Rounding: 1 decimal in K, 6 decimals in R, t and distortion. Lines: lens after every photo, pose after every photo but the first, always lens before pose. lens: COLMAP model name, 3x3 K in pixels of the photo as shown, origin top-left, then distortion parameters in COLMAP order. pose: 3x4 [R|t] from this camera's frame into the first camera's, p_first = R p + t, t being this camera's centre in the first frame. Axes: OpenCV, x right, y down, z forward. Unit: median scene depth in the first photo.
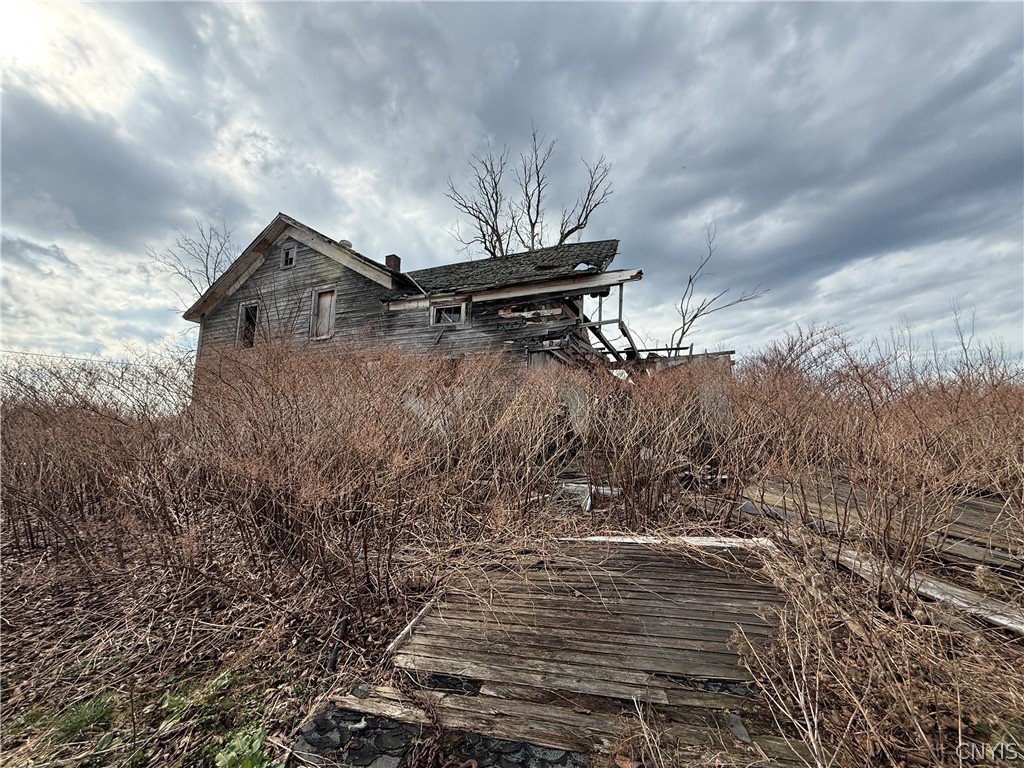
lens RADIAL K [[409.9, 0, 502.2], [0, 409.9, 387.4], [0, 0, 1]] dist [0.001038, 0.000041]
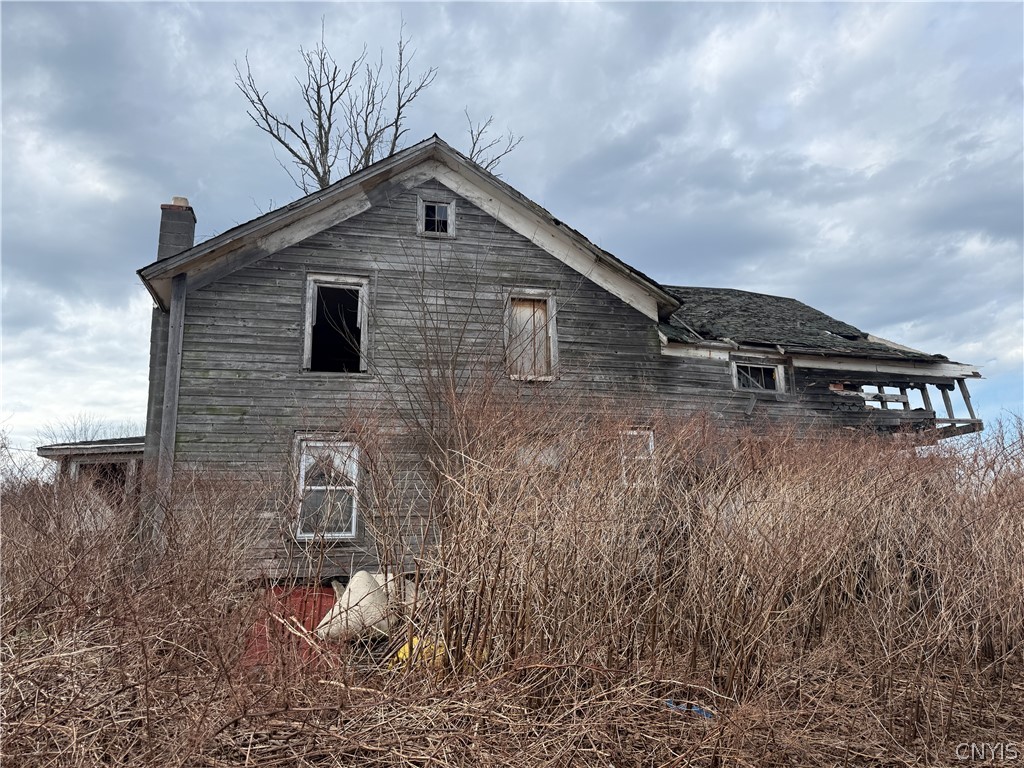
lens RADIAL K [[728.5, 0, 512.0], [0, 728.5, 384.0], [0, 0, 1]] dist [0.092707, -0.118416]
pose [[0.802045, 0.140794, 0.580432, -1.155111], [-0.049133, 0.984078, -0.170812, 0.066281], [-0.595239, 0.108480, 0.796192, 0.243184]]
